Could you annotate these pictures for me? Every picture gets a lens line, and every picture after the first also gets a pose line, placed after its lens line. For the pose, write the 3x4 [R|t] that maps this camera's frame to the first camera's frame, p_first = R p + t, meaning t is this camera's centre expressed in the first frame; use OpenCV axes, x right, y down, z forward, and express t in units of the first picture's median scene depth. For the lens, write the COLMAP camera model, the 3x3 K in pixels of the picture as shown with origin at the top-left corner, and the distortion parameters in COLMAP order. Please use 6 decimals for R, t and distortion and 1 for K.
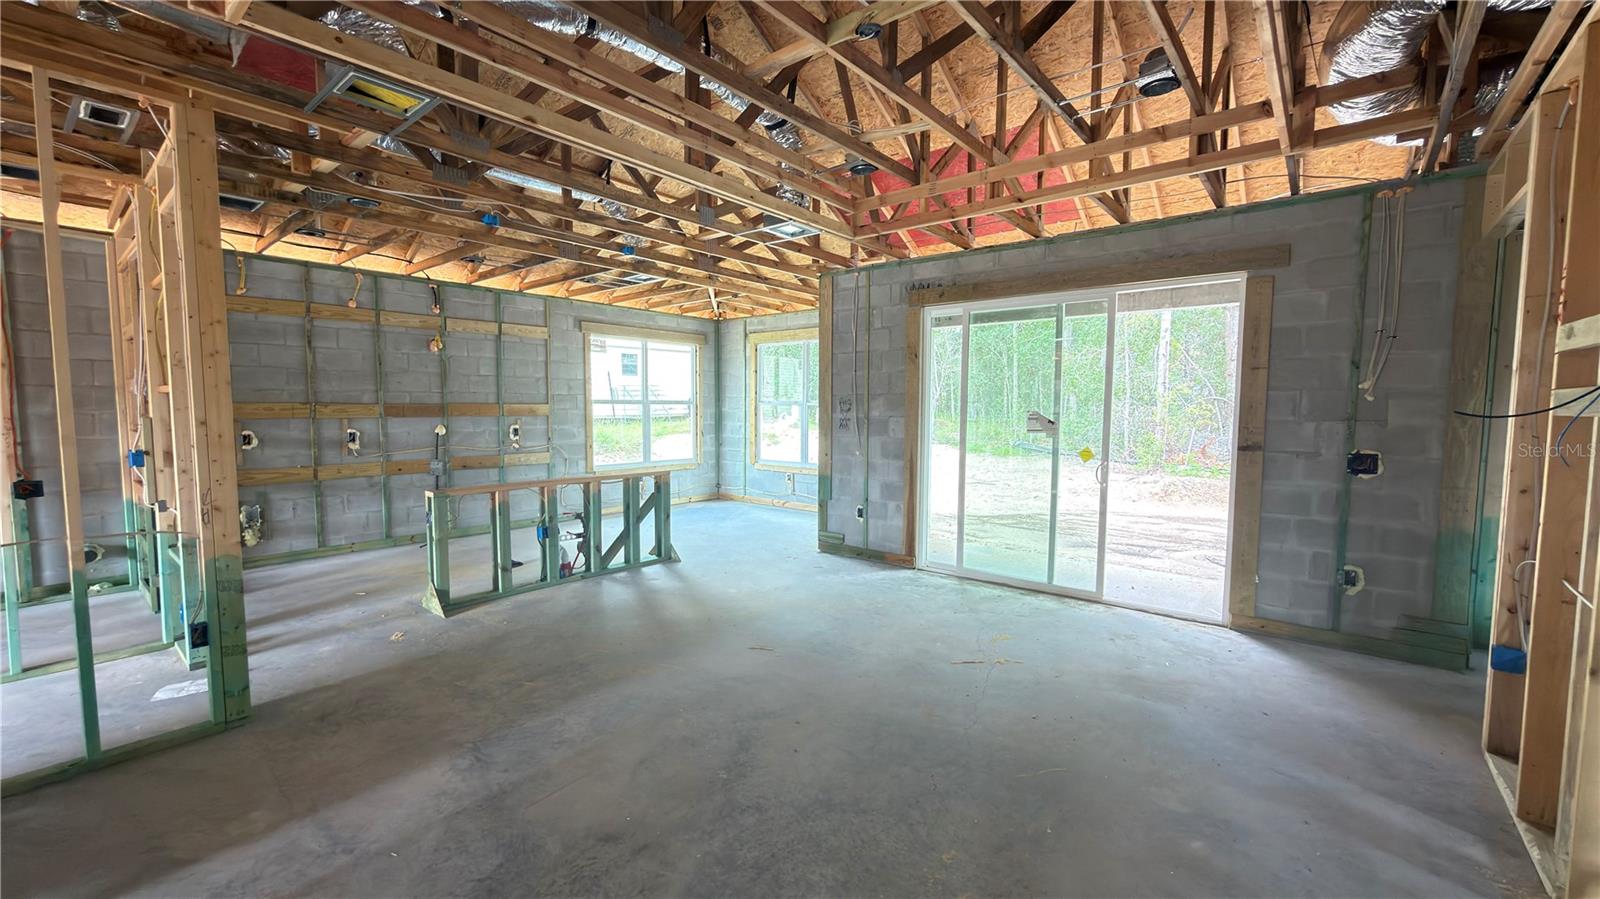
lens RADIAL K [[640.8, 0, 796.7], [0, 640.8, 451.9], [0, 0, 1]] dist [0.000919, 0.000346]
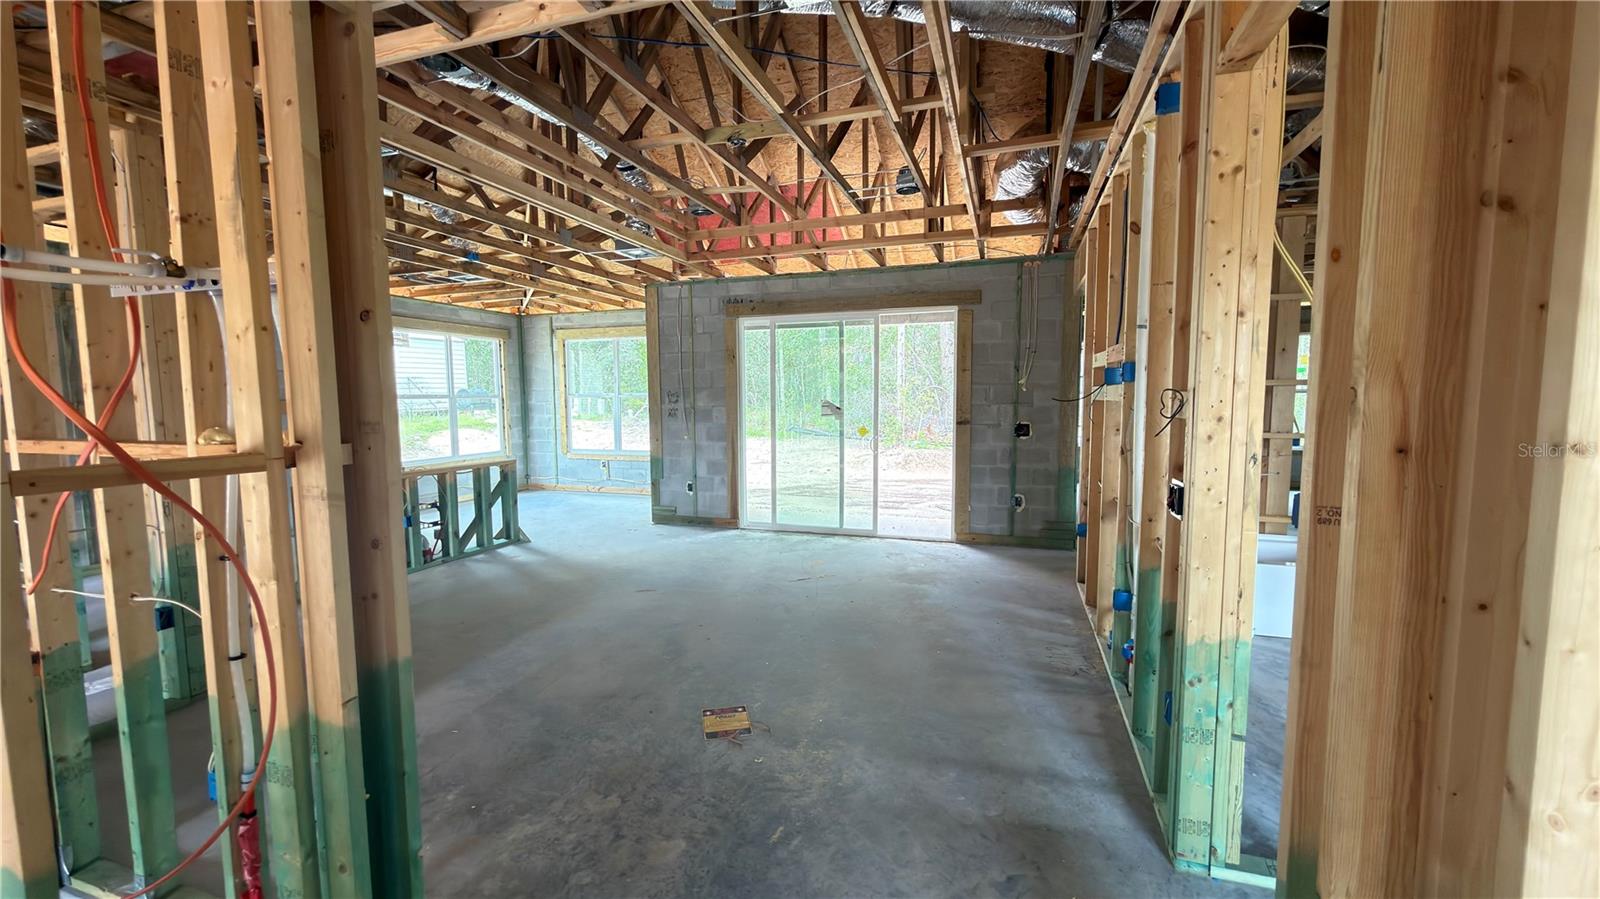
lens RADIAL K [[640.8, 0, 796.7], [0, 640.8, 451.9], [0, 0, 1]] dist [0.000919, 0.000346]
pose [[0.932173, -0.044272, 0.359296, -0.162857], [0.038322, 0.998985, 0.023671, 0.009531], [-0.359979, -0.008297, 0.932924, -0.214408]]
